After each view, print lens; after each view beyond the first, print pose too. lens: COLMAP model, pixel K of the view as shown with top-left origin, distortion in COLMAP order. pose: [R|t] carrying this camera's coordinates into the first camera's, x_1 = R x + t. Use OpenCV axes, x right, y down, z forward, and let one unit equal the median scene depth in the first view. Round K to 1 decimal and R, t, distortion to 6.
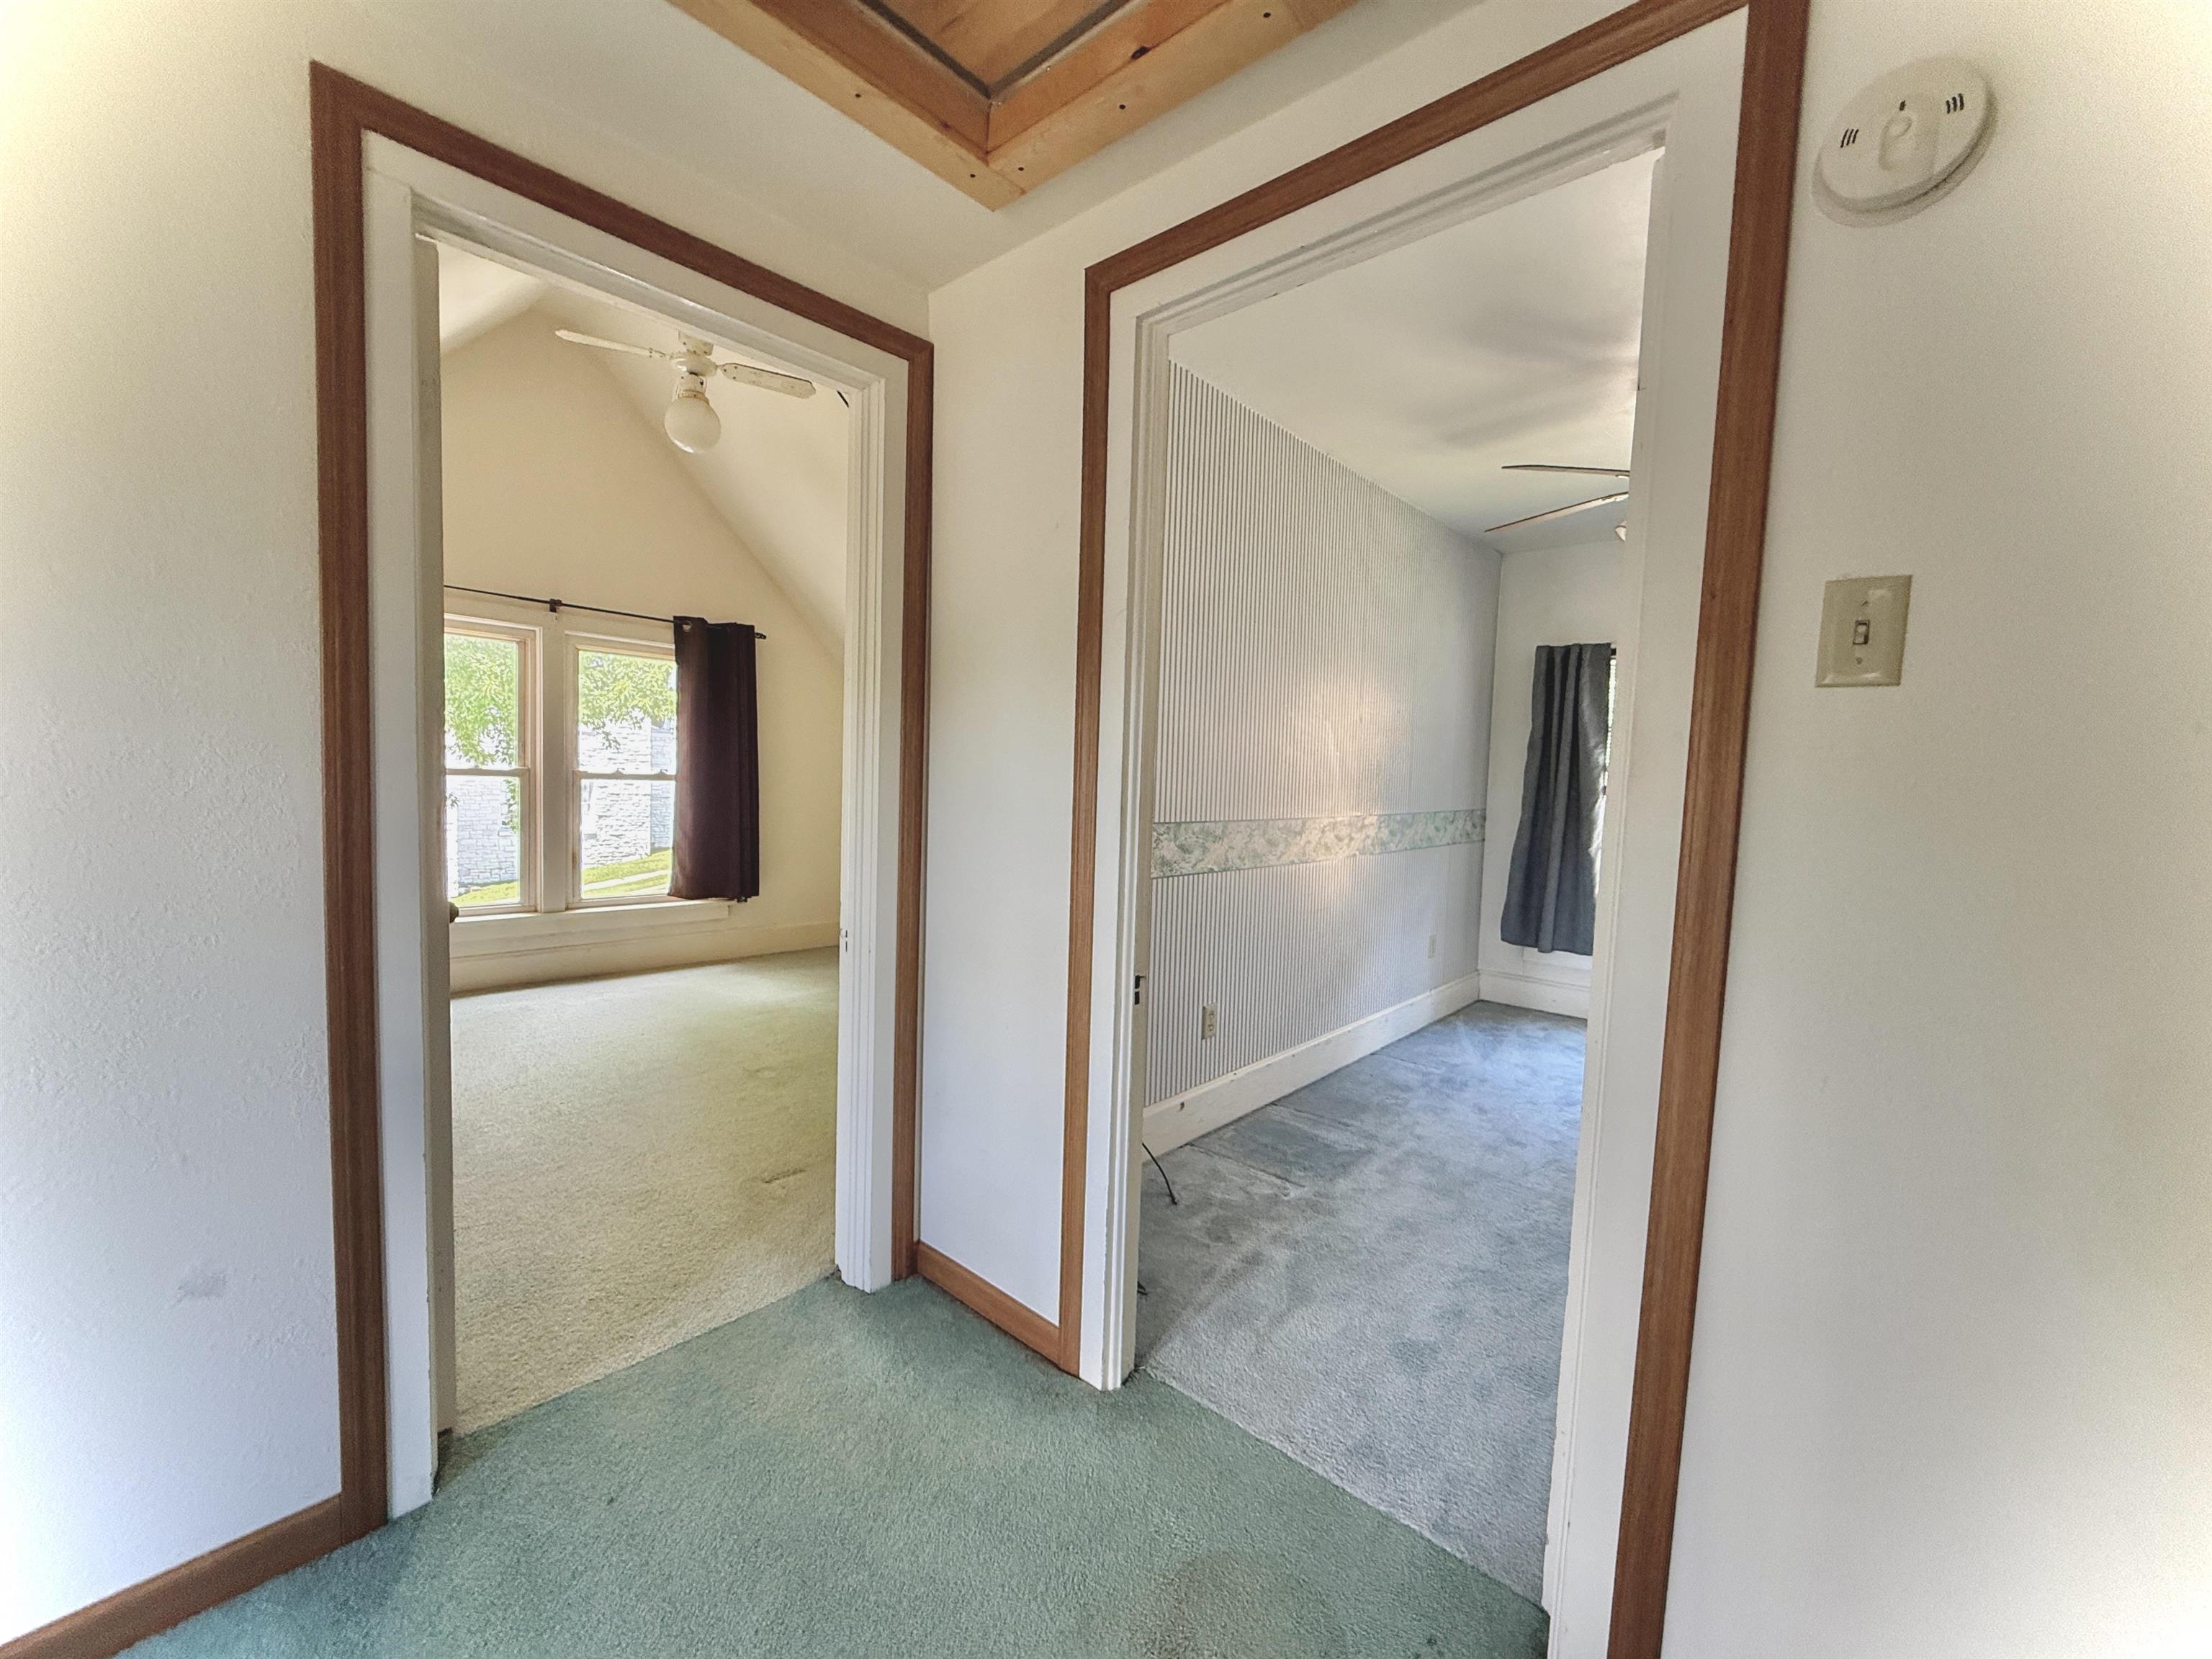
lens RADIAL K [[882.6, 0, 1103.9], [0, 882.6, 832.2], [0, 0, 1]] dist [0.000442, 0.000539]
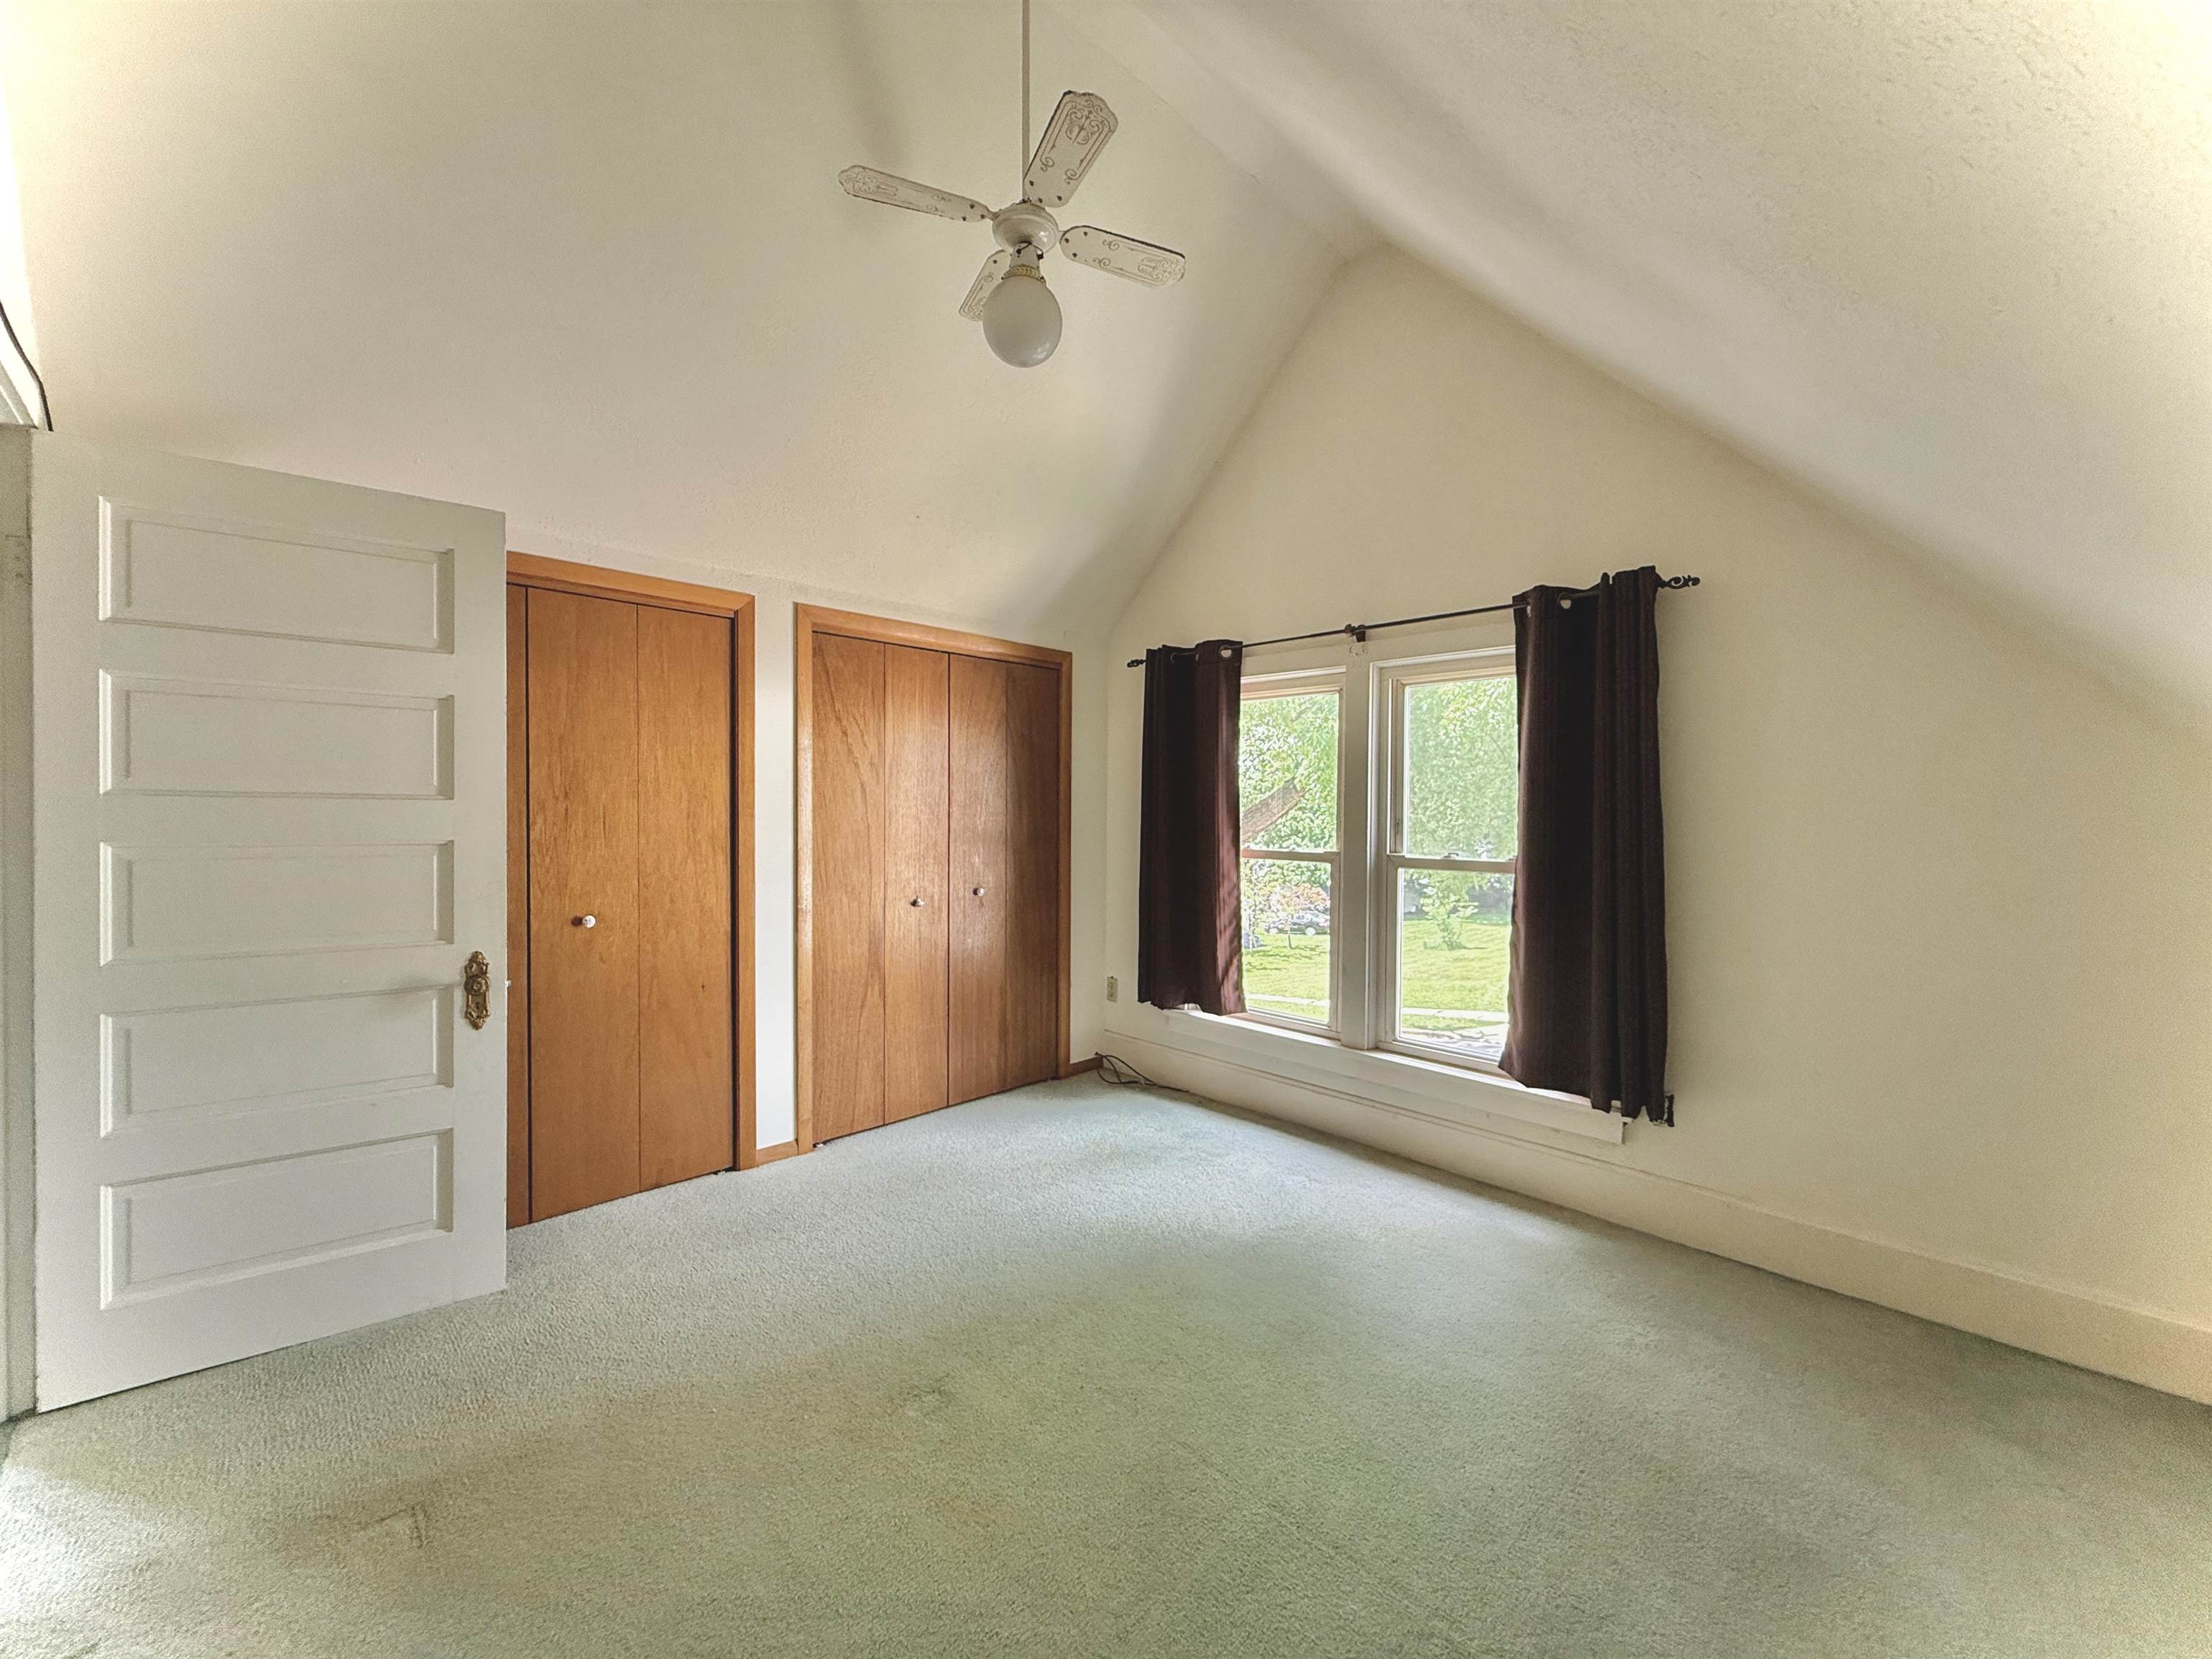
lens RADIAL K [[882.6, 0, 1105.0], [0, 882.6, 828.4], [0, 0, 1]] dist [0.000442, 0.000539]
pose [[-0.068830, -0.017075, -0.997482, 0.122473], [-0.071214, 0.997387, -0.012159, -0.063892], [0.995083, 0.070198, -0.069866, 0.790304]]
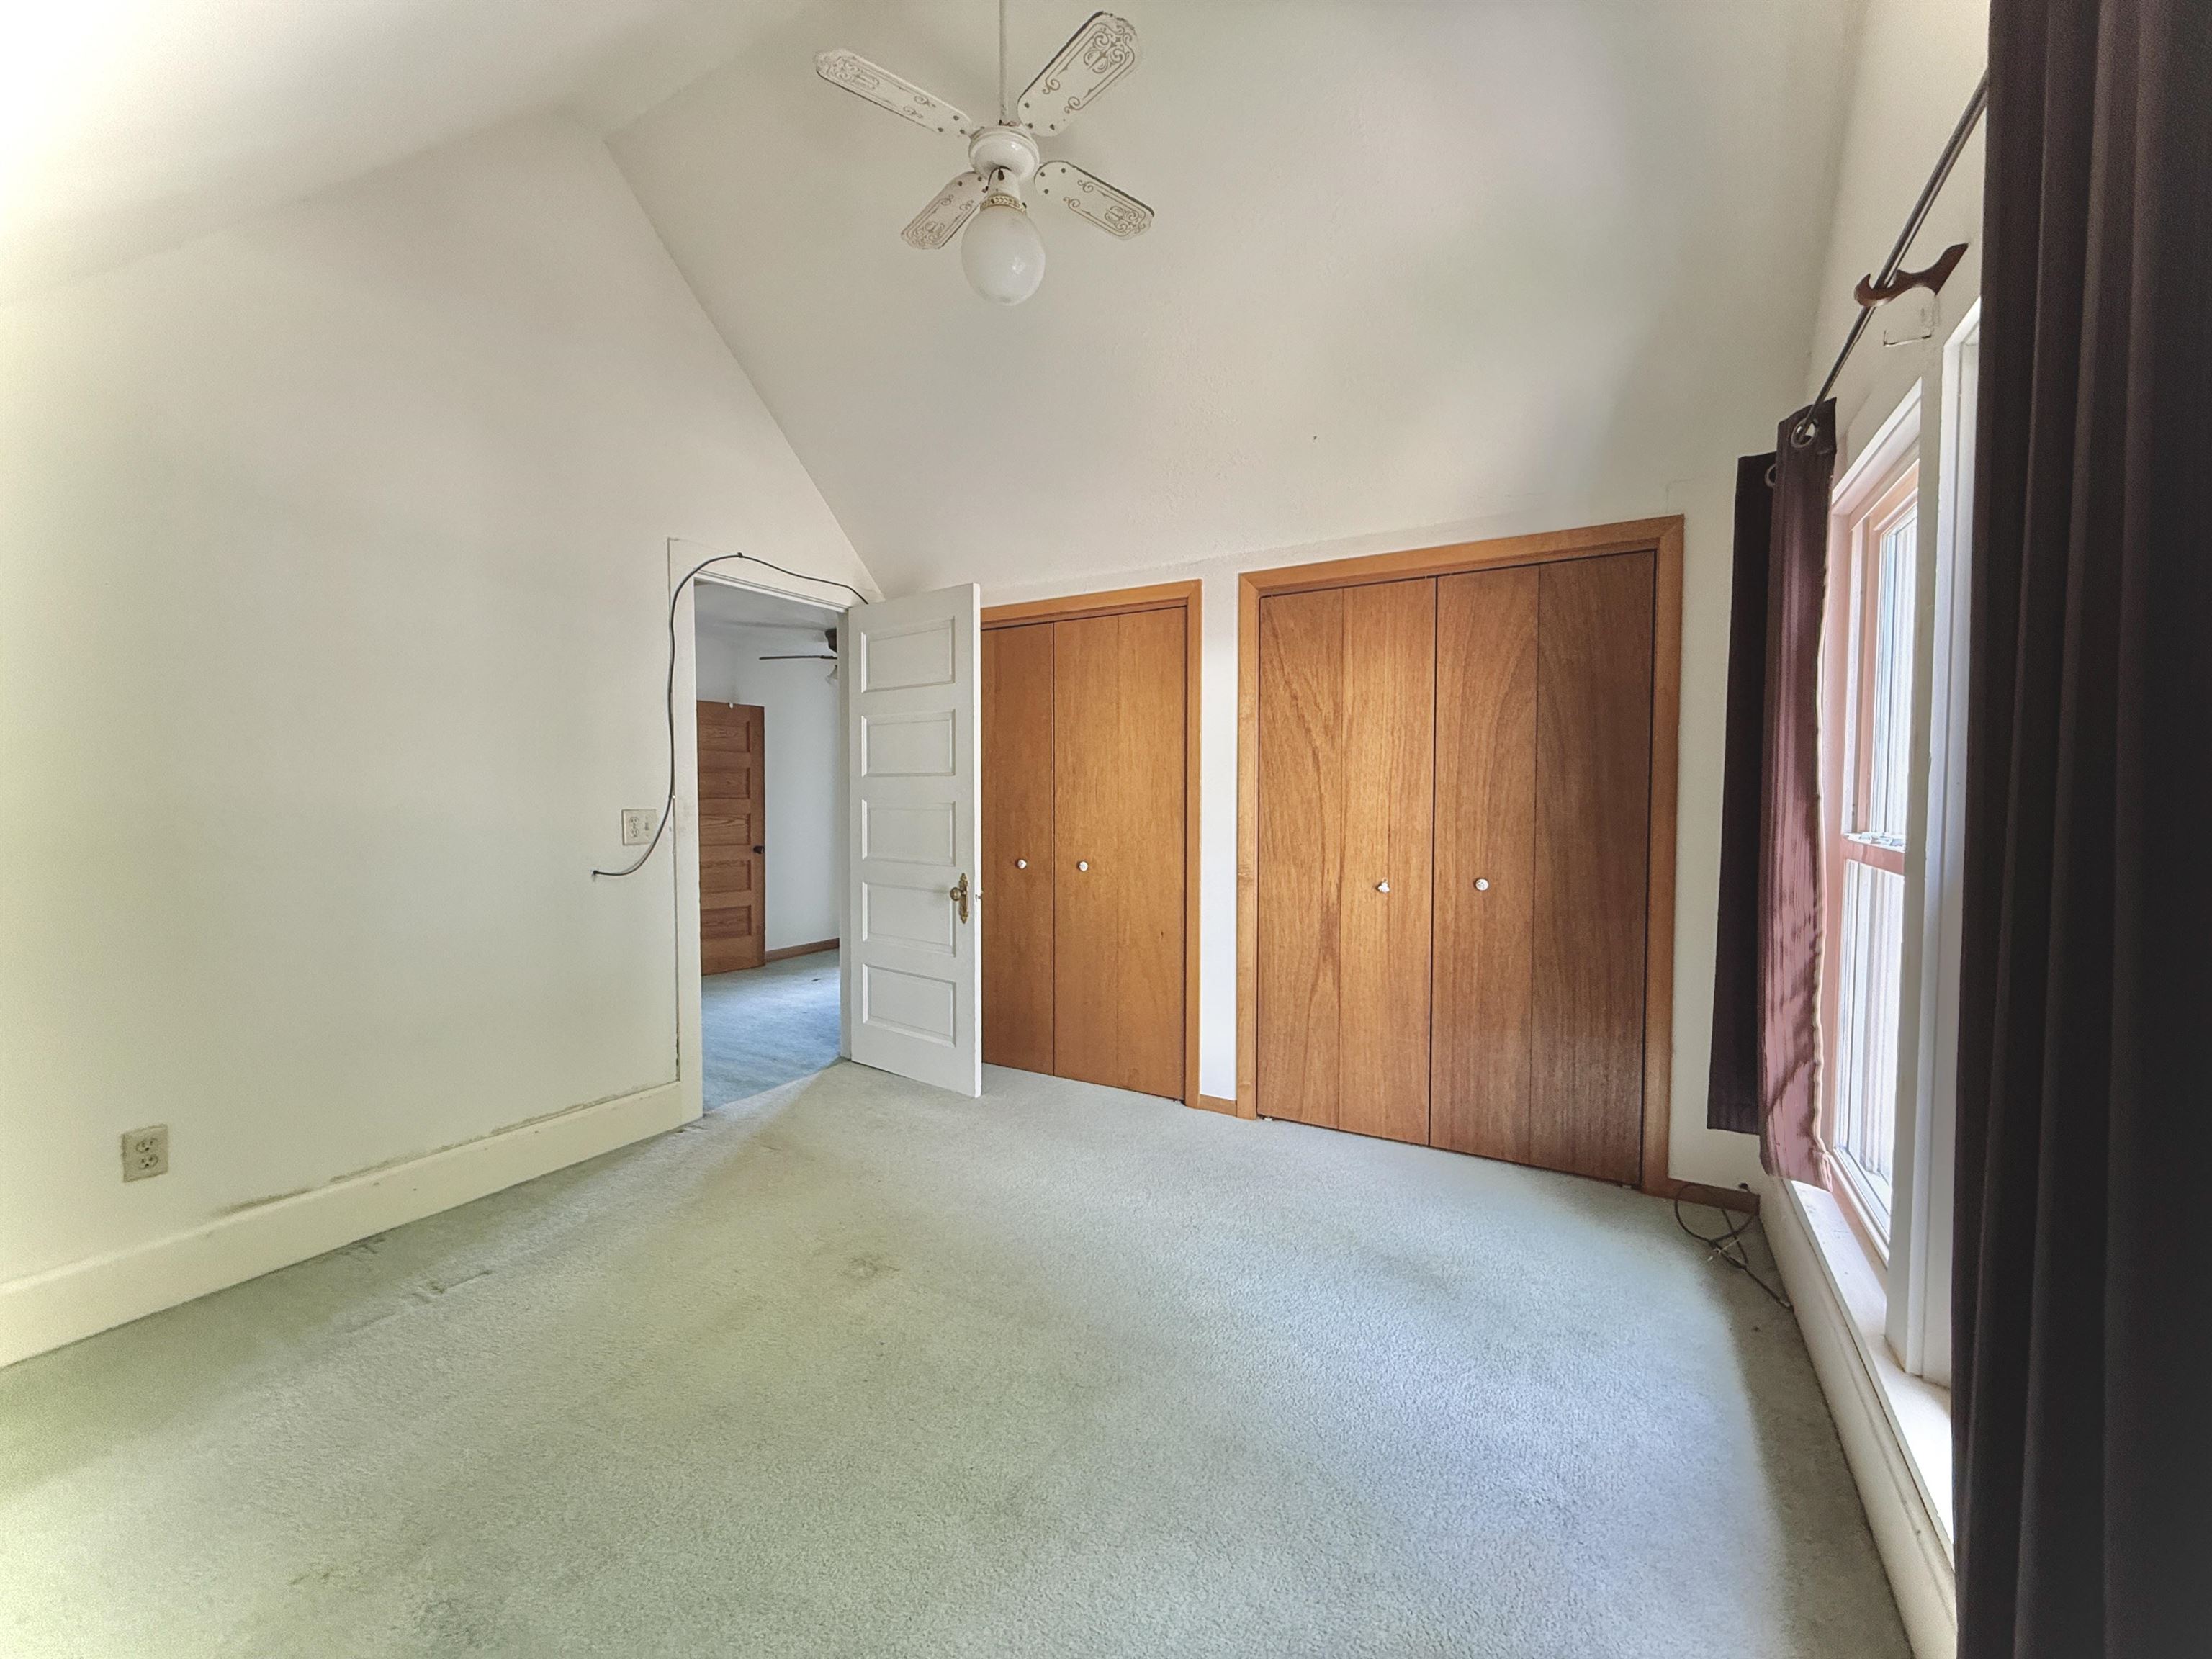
lens RADIAL K [[882.6, 0, 1101.8], [0, 882.6, 829.8], [0, 0, 1]] dist [0.000442, 0.000539]
pose [[-0.981256, -0.025025, -0.191079, -0.296828], [-0.044193, 0.994330, 0.096722, -0.091589], [0.187575, 0.103354, -0.976798, 1.158860]]
